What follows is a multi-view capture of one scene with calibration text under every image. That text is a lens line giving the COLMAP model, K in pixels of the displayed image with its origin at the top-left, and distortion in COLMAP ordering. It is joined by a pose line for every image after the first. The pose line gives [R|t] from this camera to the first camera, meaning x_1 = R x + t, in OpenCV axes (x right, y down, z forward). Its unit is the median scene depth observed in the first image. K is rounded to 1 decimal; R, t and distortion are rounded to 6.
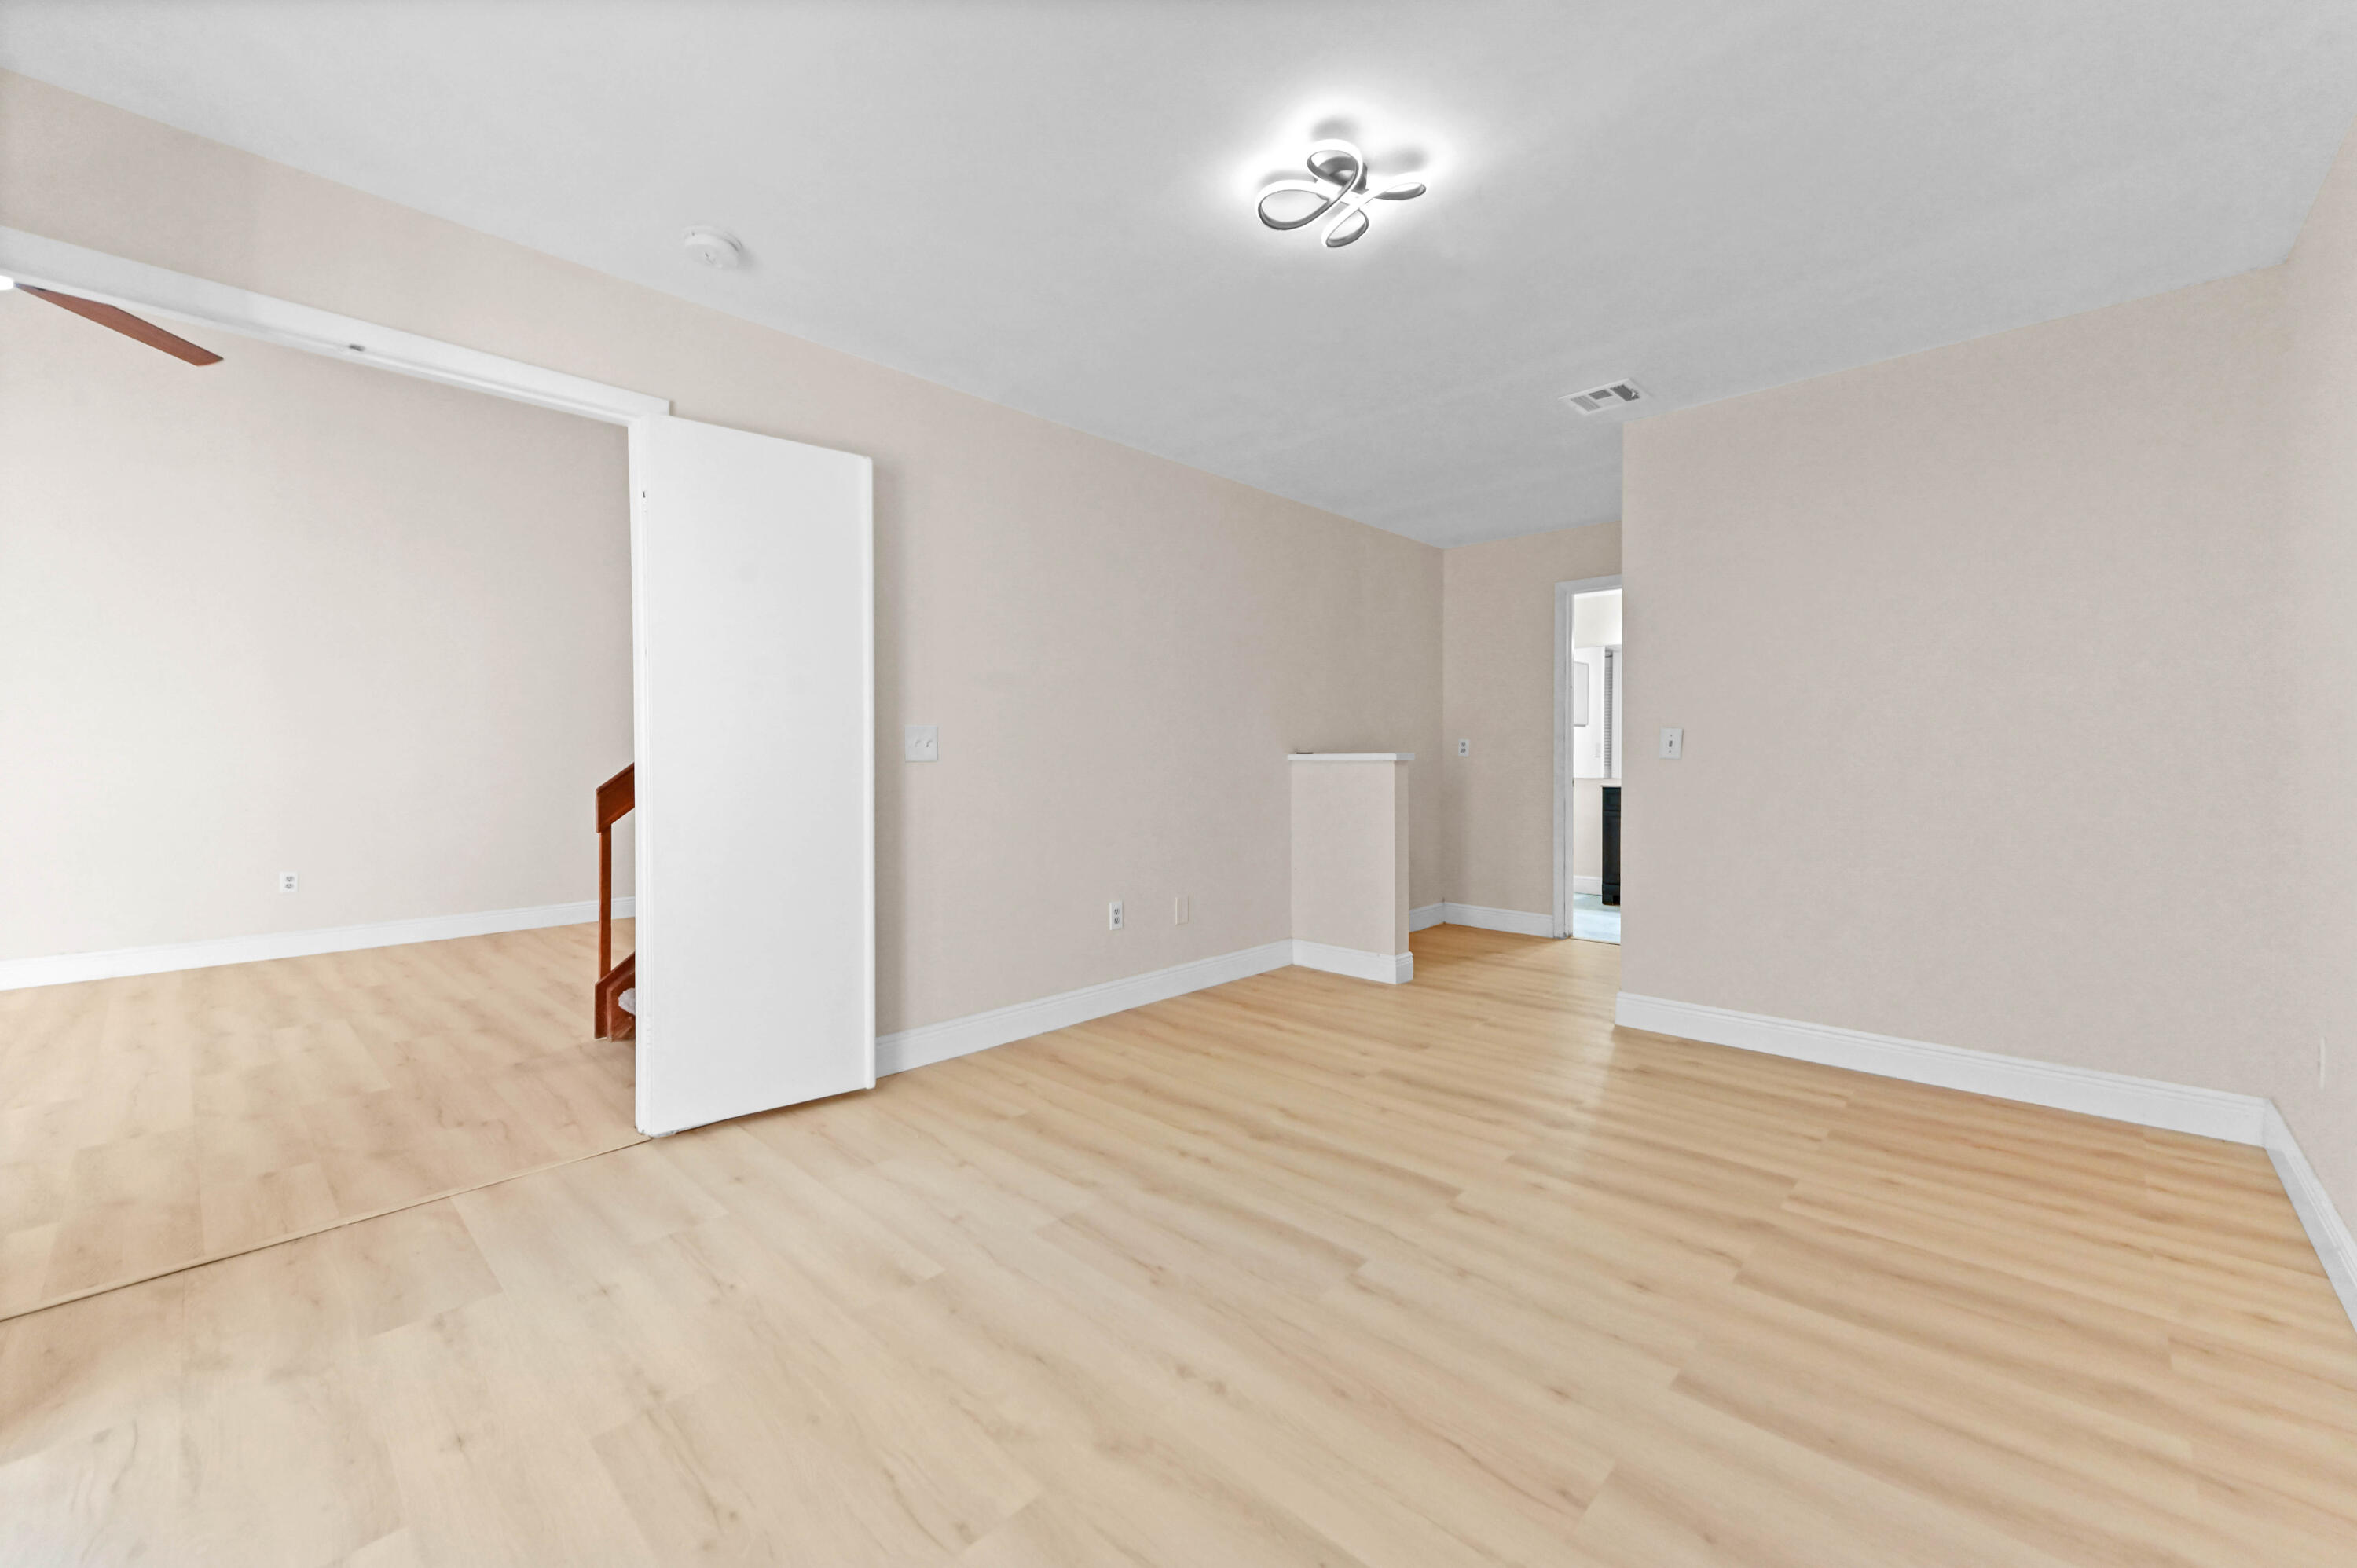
lens RADIAL K [[929.8, 0, 1170.8], [0, 929.8, 752.9], [0, 0, 1]] dist [0.013298, -0.000045]
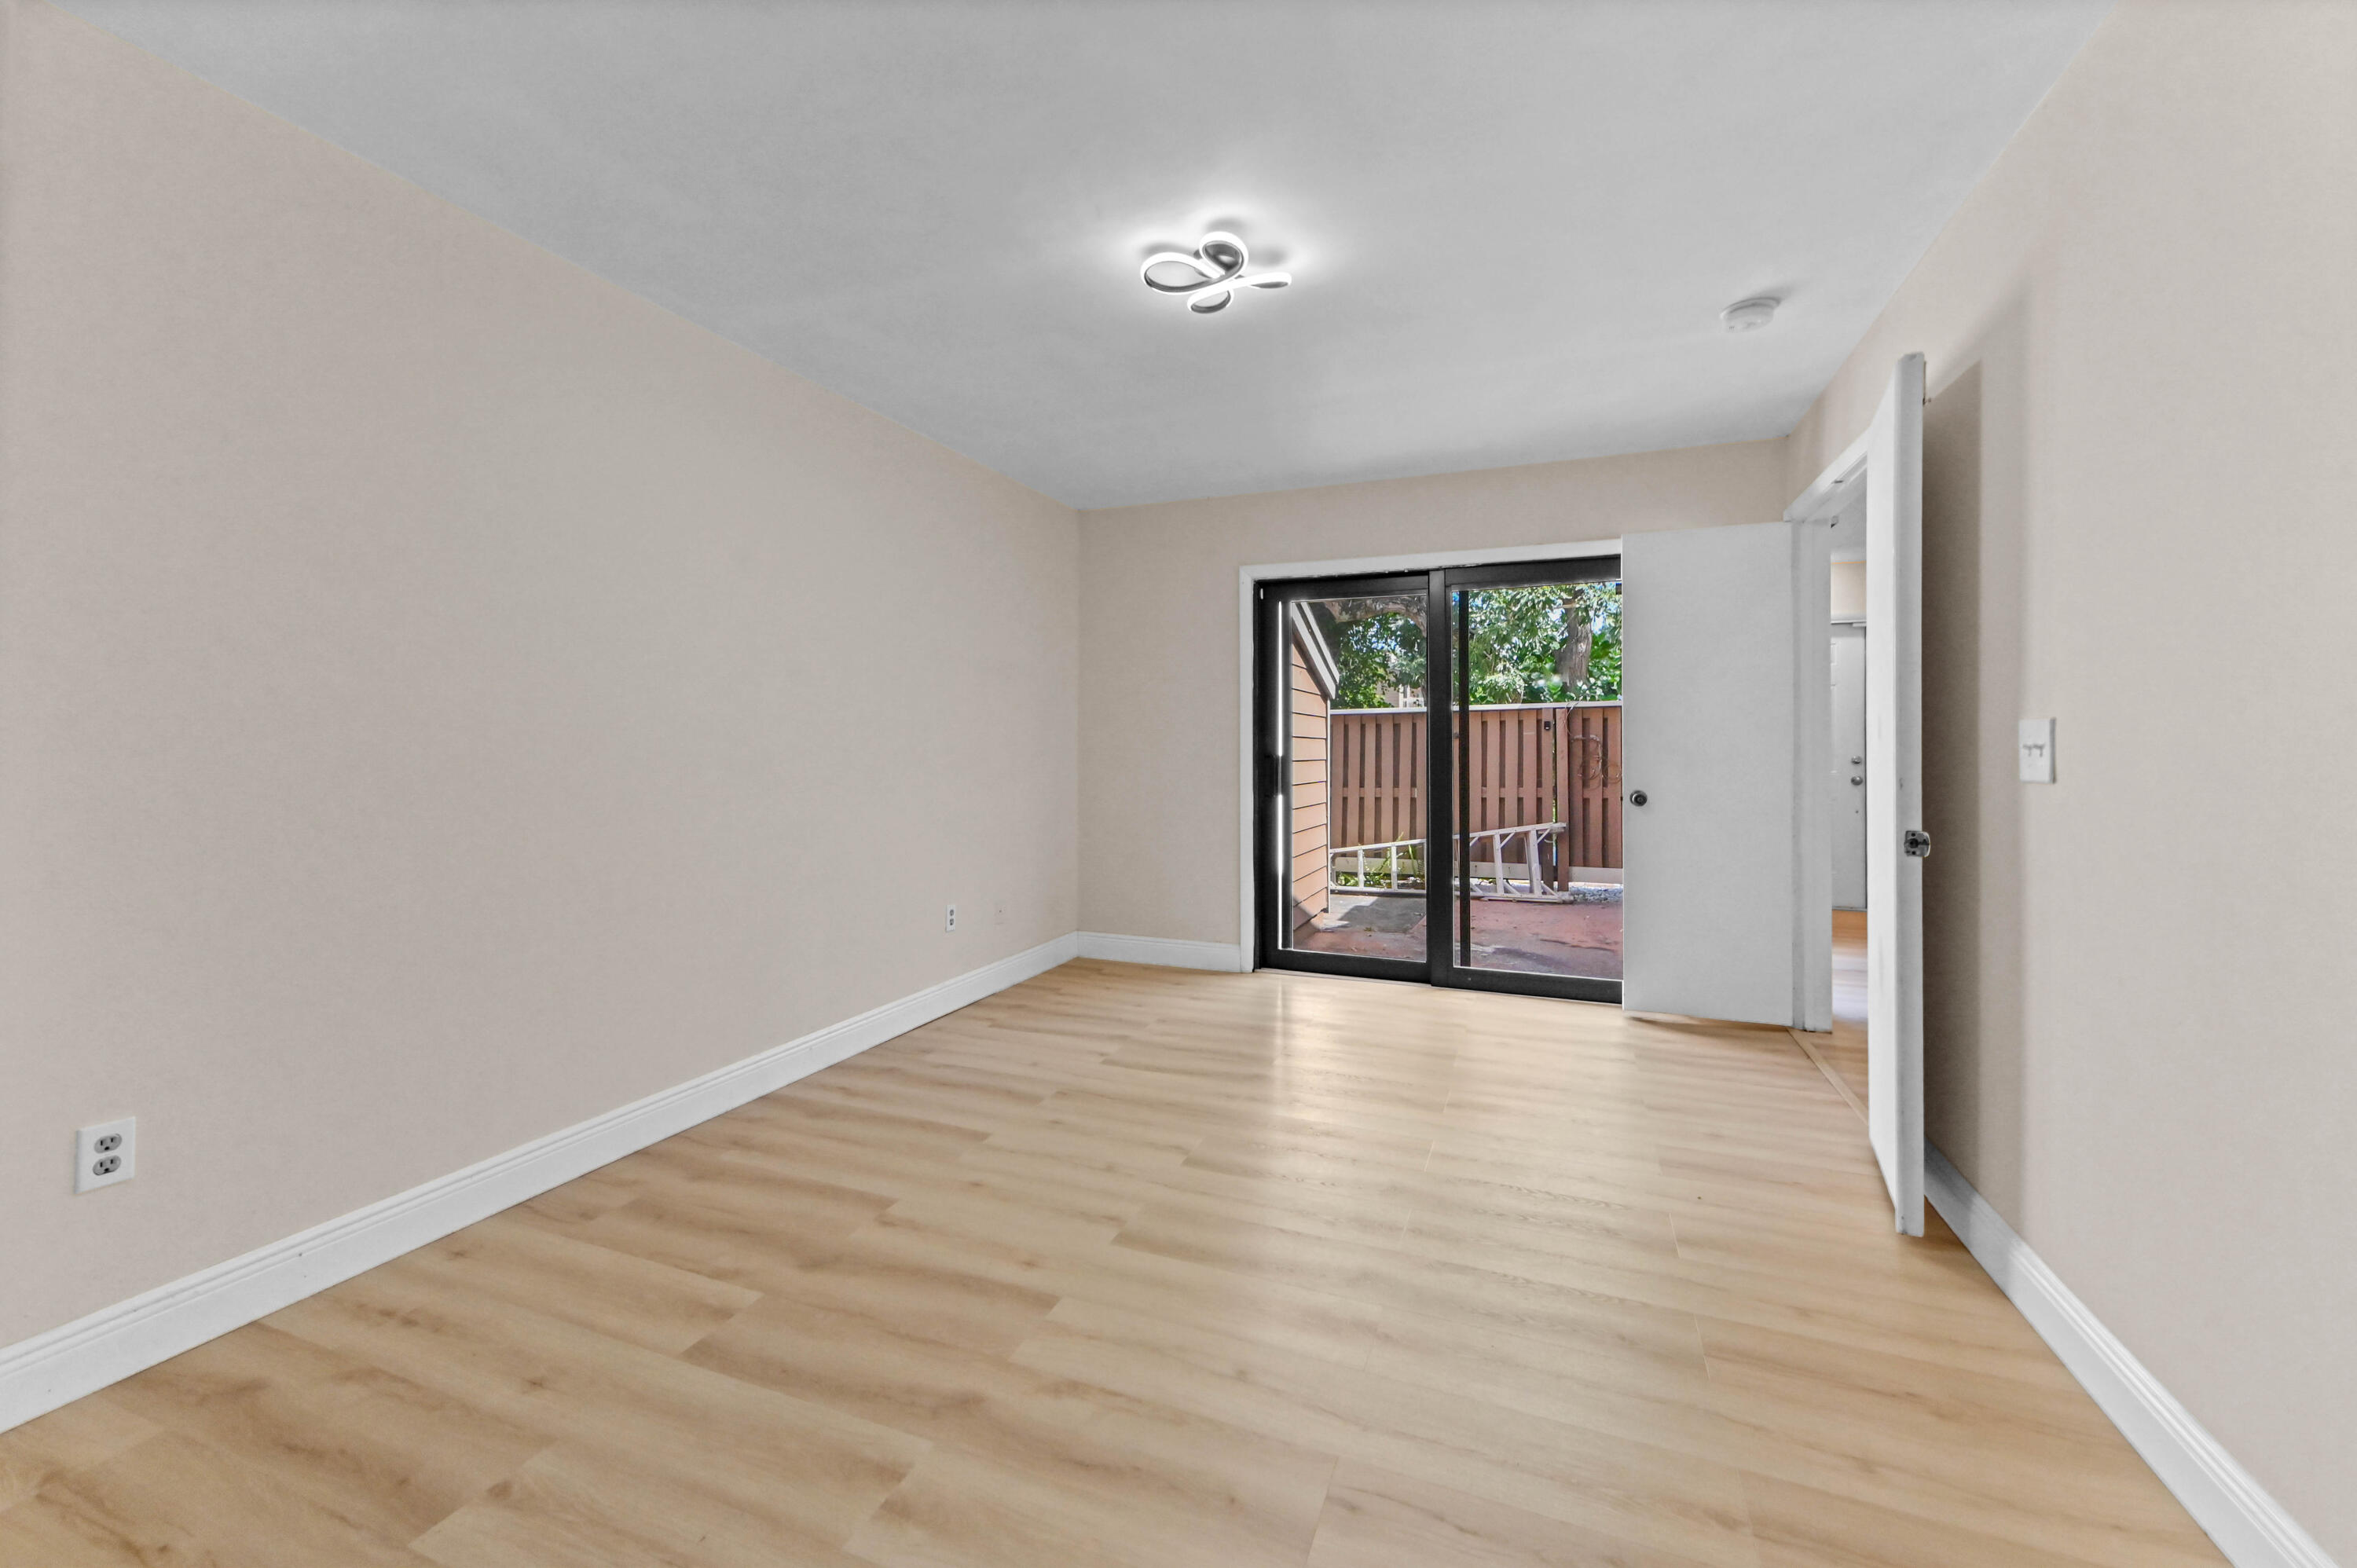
lens RADIAL K [[929.8, 0, 1170.8], [0, 929.8, 752.9], [0, 0, 1]] dist [0.013298, -0.000045]
pose [[-0.927169, 0.004394, -0.374616, 0.628070], [0.002572, 0.999982, 0.005364, -0.019941], [0.374633, 0.004010, -0.927164, 1.956947]]
